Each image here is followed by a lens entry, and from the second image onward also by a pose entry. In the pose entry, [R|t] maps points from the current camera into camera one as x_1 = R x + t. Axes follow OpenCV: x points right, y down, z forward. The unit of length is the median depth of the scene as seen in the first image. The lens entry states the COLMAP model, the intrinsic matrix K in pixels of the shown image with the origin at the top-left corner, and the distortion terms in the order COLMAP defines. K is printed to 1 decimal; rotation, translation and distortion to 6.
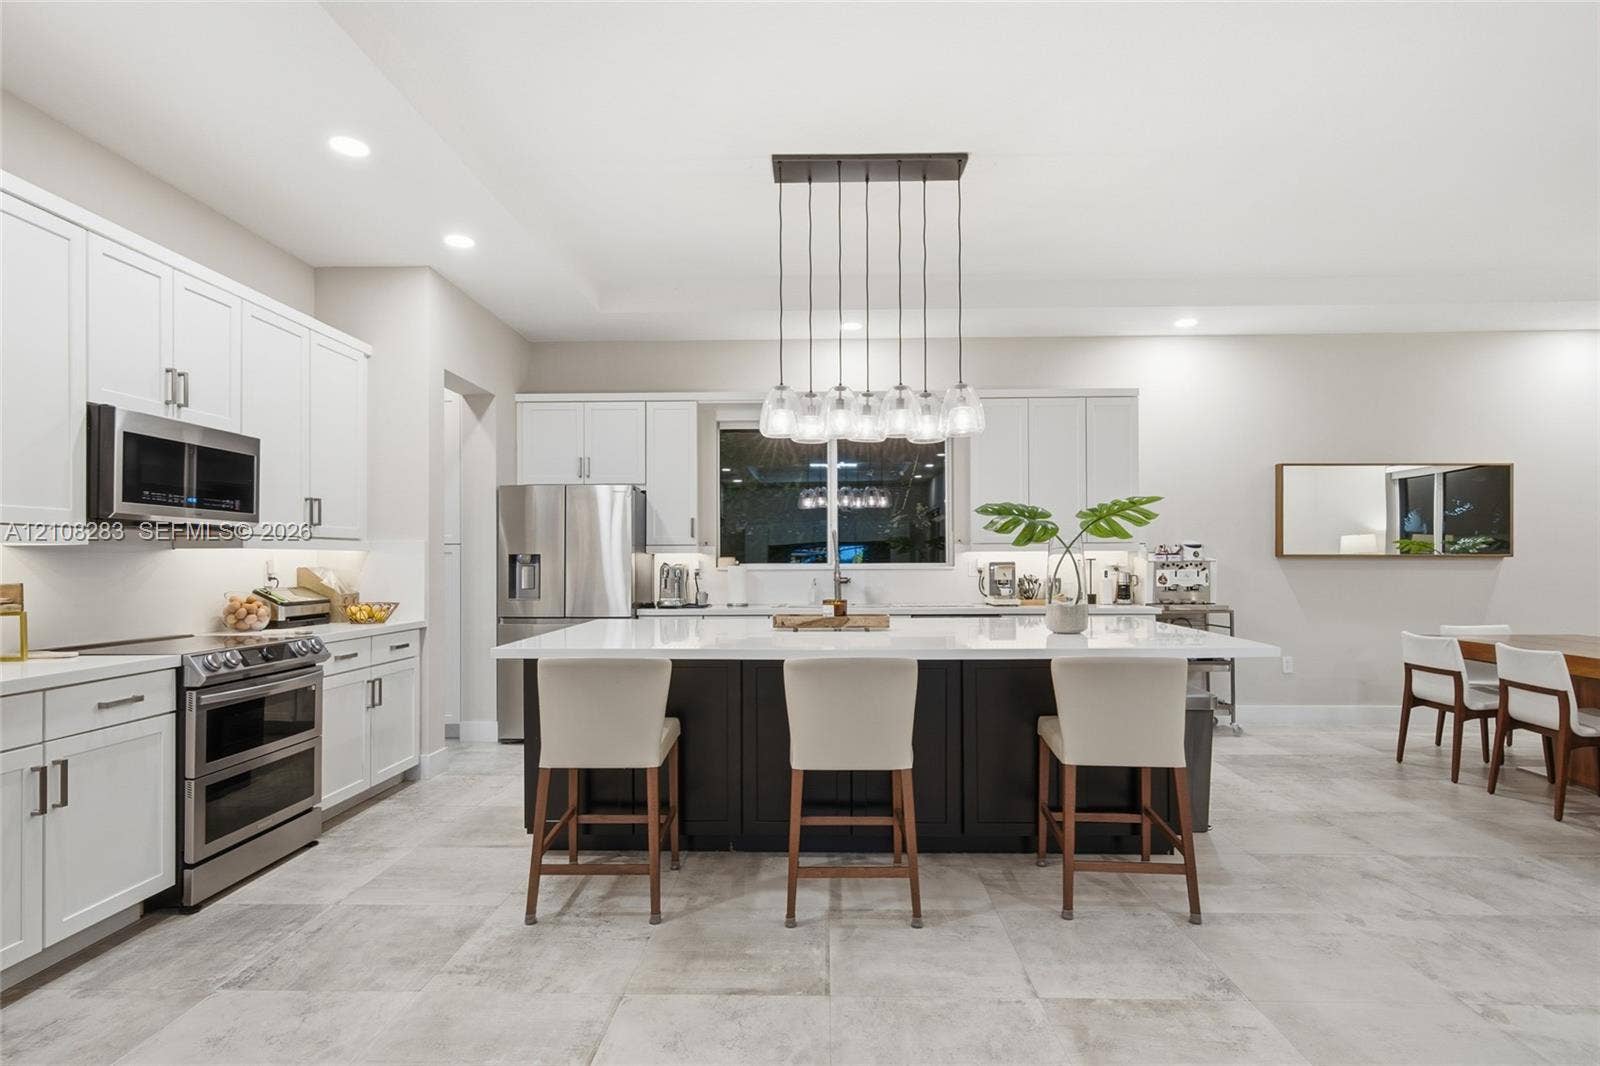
lens RADIAL K [[801.8, 0, 803.0], [0, 801.8, 535.3], [0, 0, 1]] dist [0.004244, 0.000948]
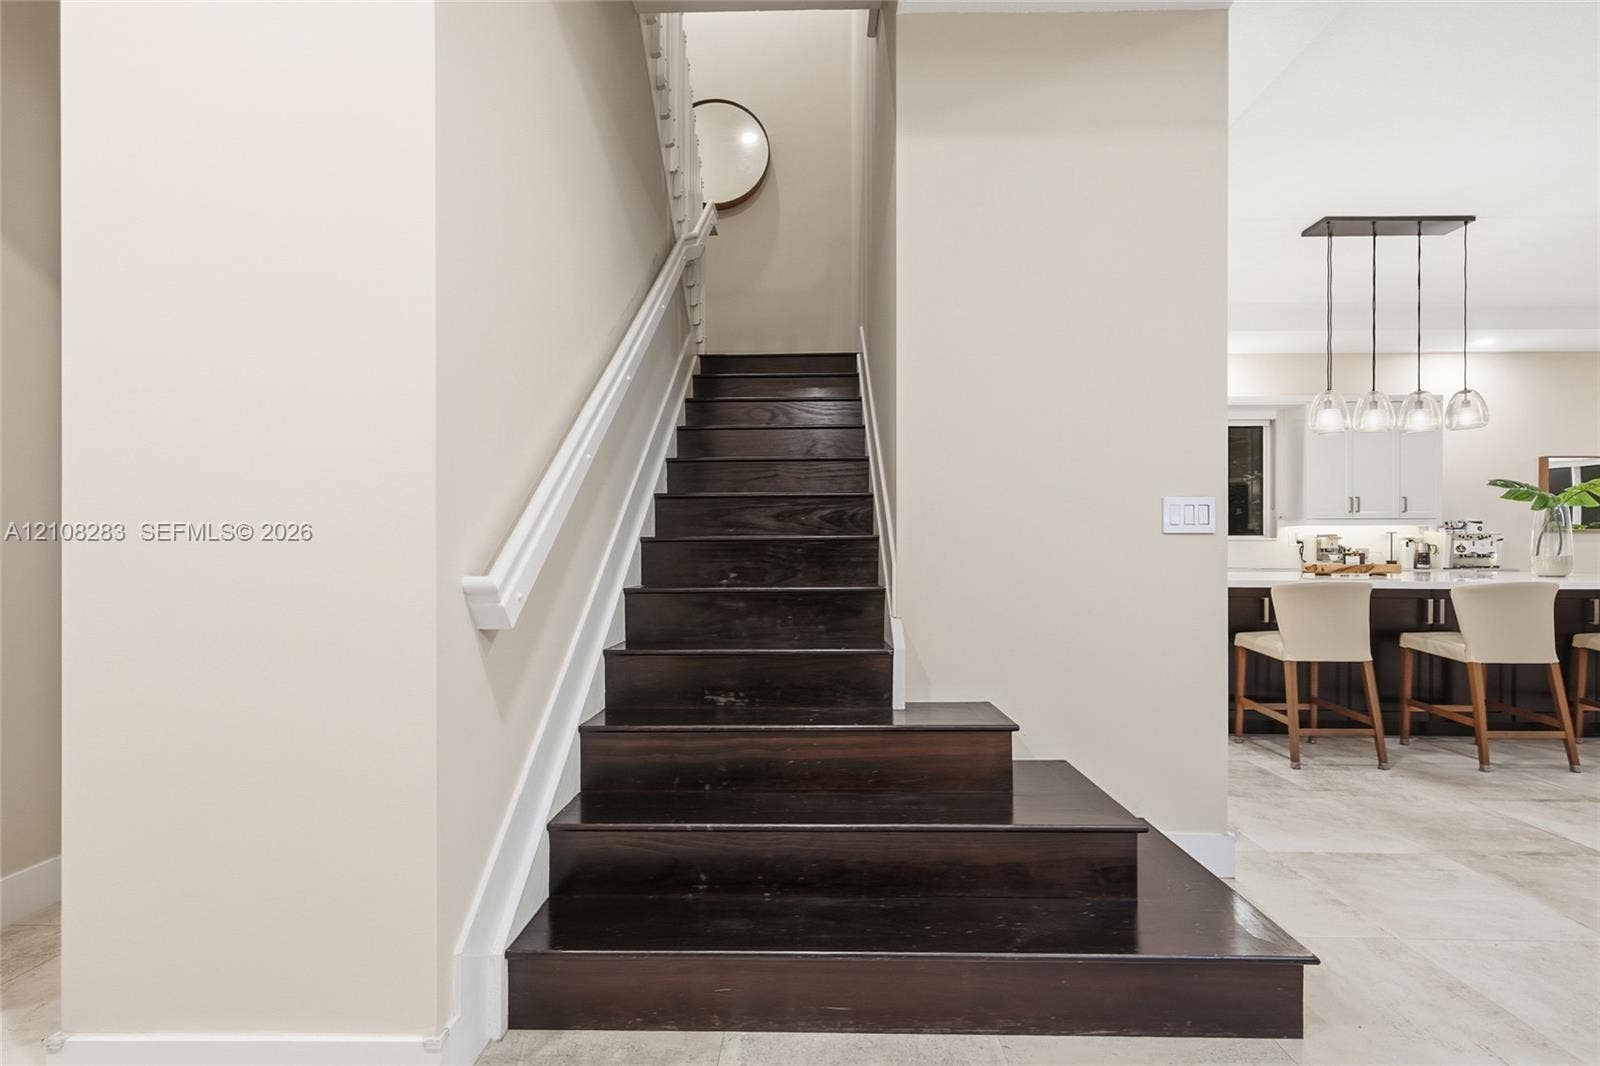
lens RADIAL K [[724.2, 0, 800.2], [0, 724.2, 538.1], [0, 0, 1]] dist [-0.000136, -0.000123]
pose [[0.999965, 0.002588, -0.007953, -0.572147], [-0.002503, 0.999940, 0.010668, 0.030079], [0.007980, -0.010648, 0.999911, -0.134763]]
